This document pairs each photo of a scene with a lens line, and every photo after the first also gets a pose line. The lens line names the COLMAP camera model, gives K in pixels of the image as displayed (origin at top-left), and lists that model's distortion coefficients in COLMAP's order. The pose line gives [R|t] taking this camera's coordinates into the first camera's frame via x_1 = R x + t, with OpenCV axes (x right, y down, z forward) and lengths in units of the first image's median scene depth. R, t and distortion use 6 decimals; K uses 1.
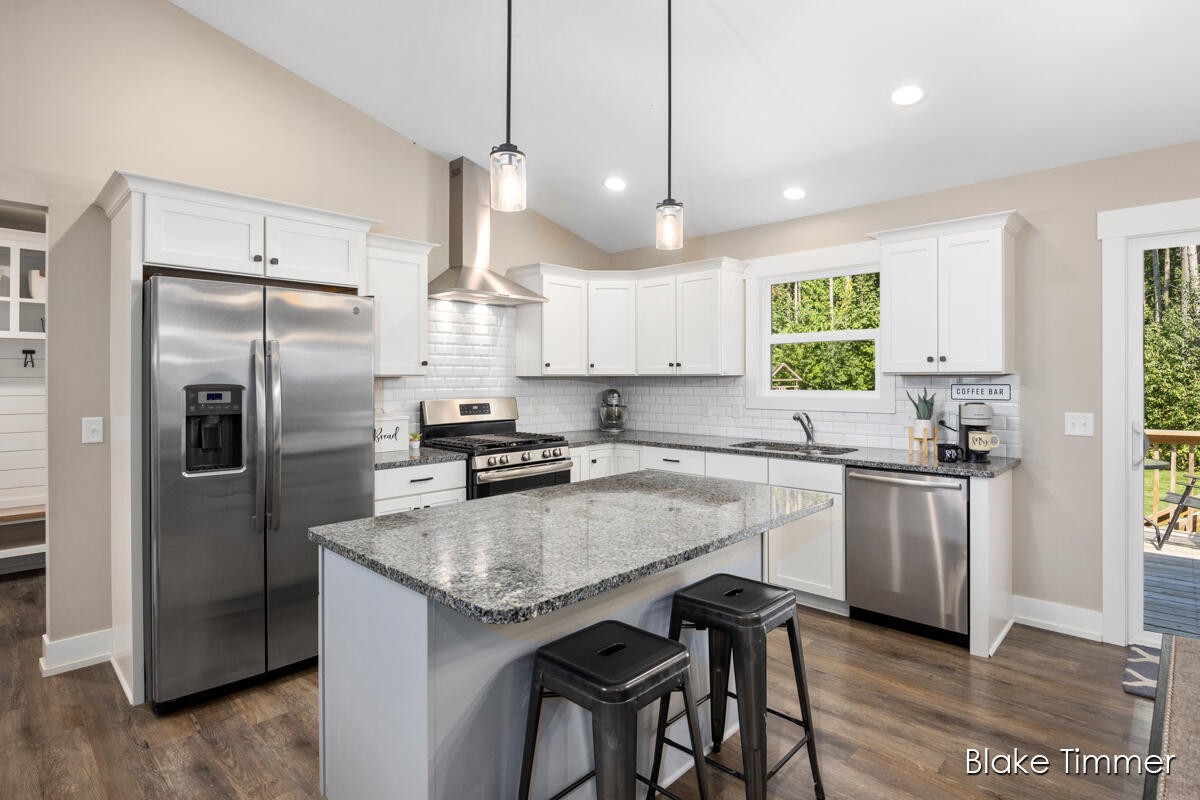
lens RADIAL K [[605.4, 0, 607.7], [0, 605.4, 383.7], [0, 0, 1]] dist [-0.013749, -0.000660]
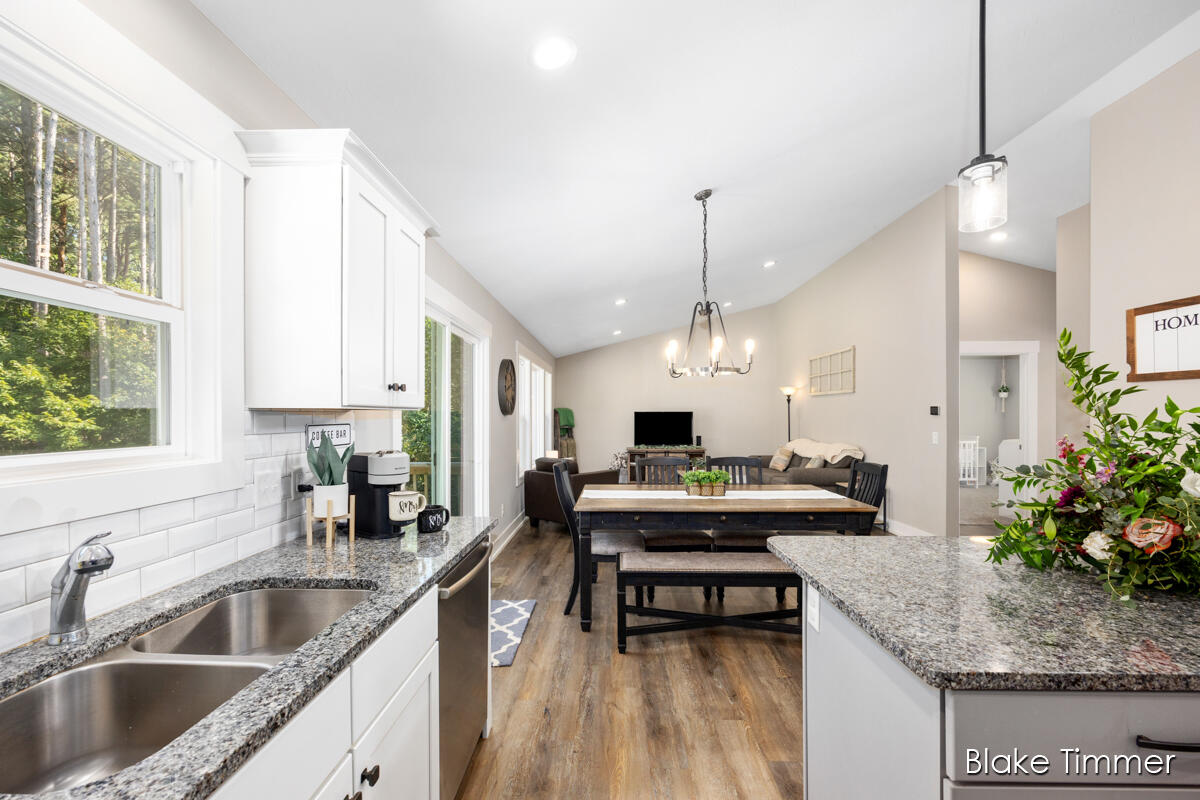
lens RADIAL K [[482.3, 0, 593.8], [0, 482.3, 420.9], [0, 0, 1]] dist [-0.008618, 0.001042]
pose [[-0.664674, -0.003767, 0.747124, -0.006538], [0.011130, 0.999826, 0.014942, -0.006569], [-0.747051, 0.018247, -0.664517, 0.922542]]
